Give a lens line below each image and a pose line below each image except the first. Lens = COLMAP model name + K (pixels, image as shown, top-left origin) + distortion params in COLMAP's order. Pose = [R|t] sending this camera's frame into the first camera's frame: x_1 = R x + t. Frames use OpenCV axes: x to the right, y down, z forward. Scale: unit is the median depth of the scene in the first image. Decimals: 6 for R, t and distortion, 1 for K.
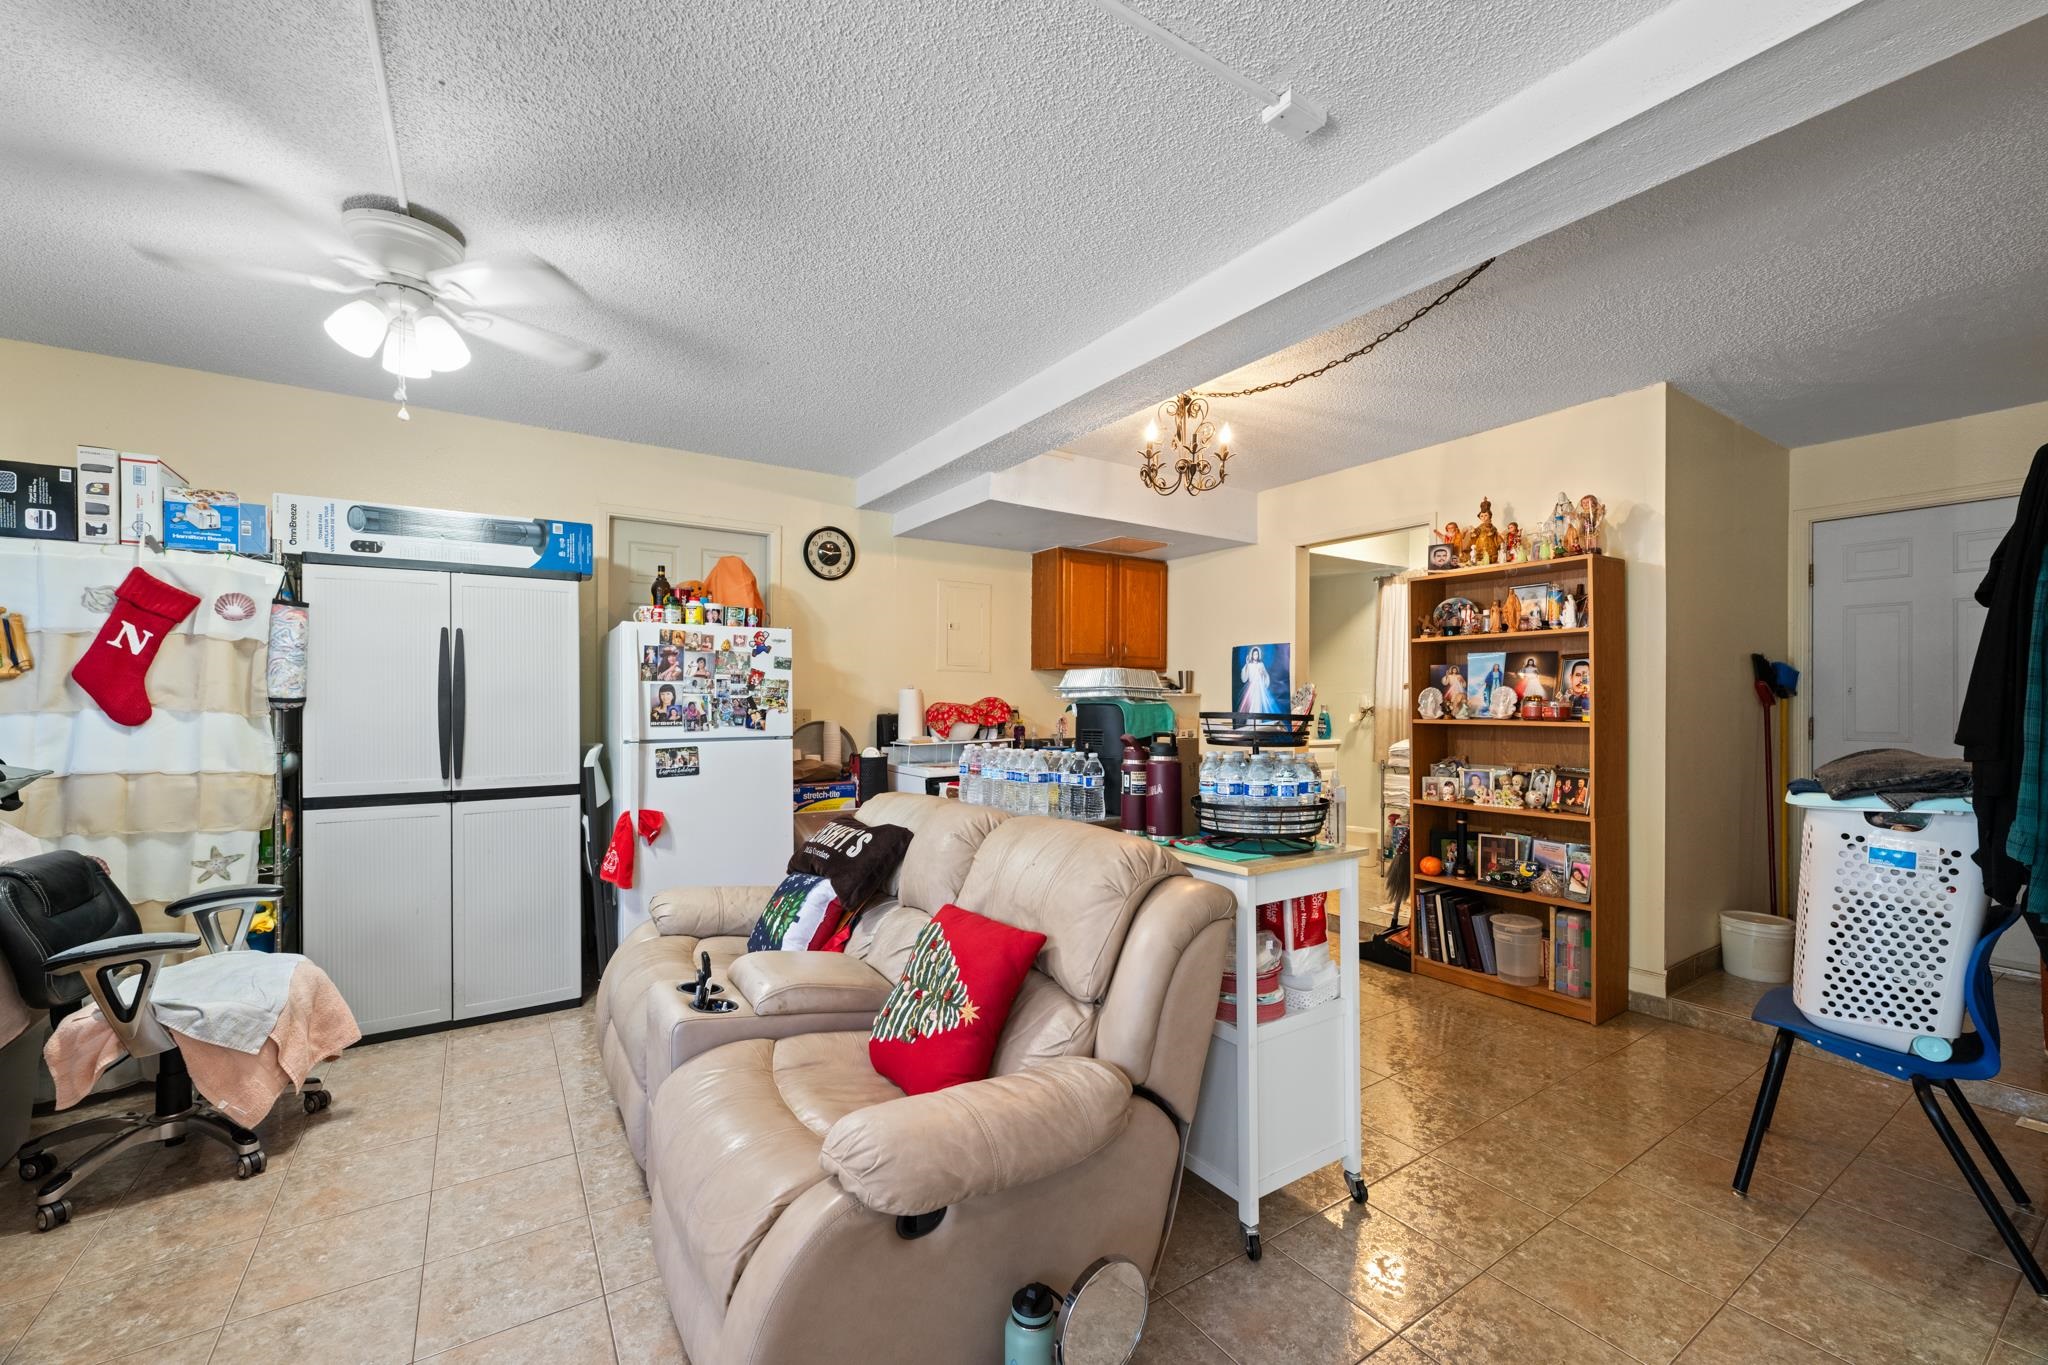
lens RADIAL K [[829.3, 0, 1023.4], [0, 829.3, 666.1], [0, 0, 1]] dist [-0.000243, -0.000015]
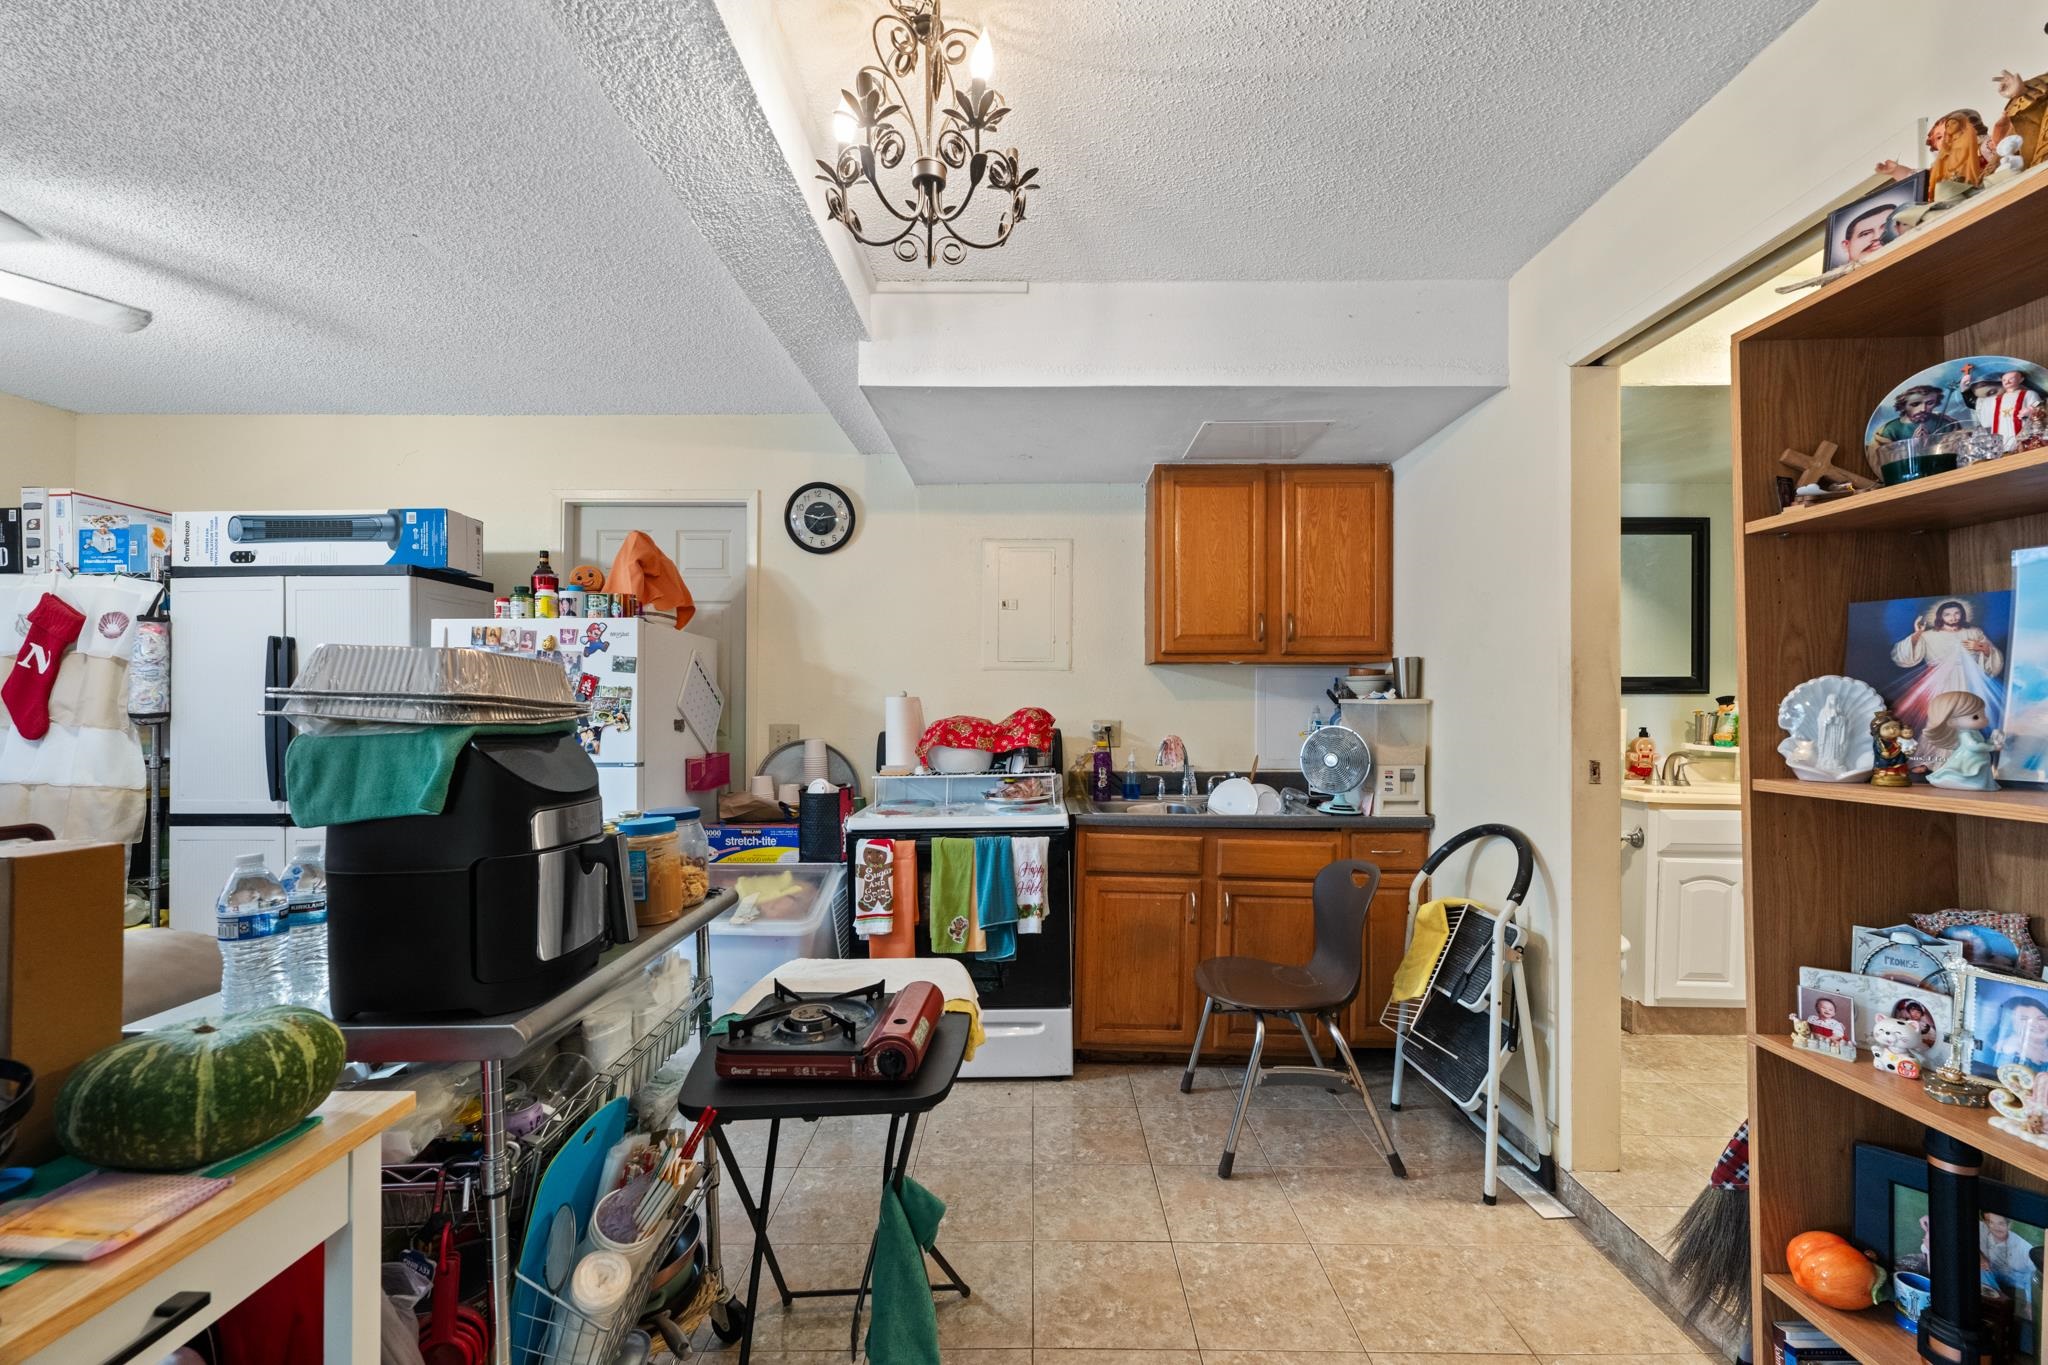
lens RADIAL K [[827.5, 0, 1023.1], [0, 827.5, 685.1], [0, 0, 1]] dist [-0.001361, 0.000045]
pose [[0.826374, -0.017791, -0.562840, 0.450124], [0.026271, 0.999631, 0.006974, 0.020585], [0.562508, -0.020550, 0.826537, 0.631819]]
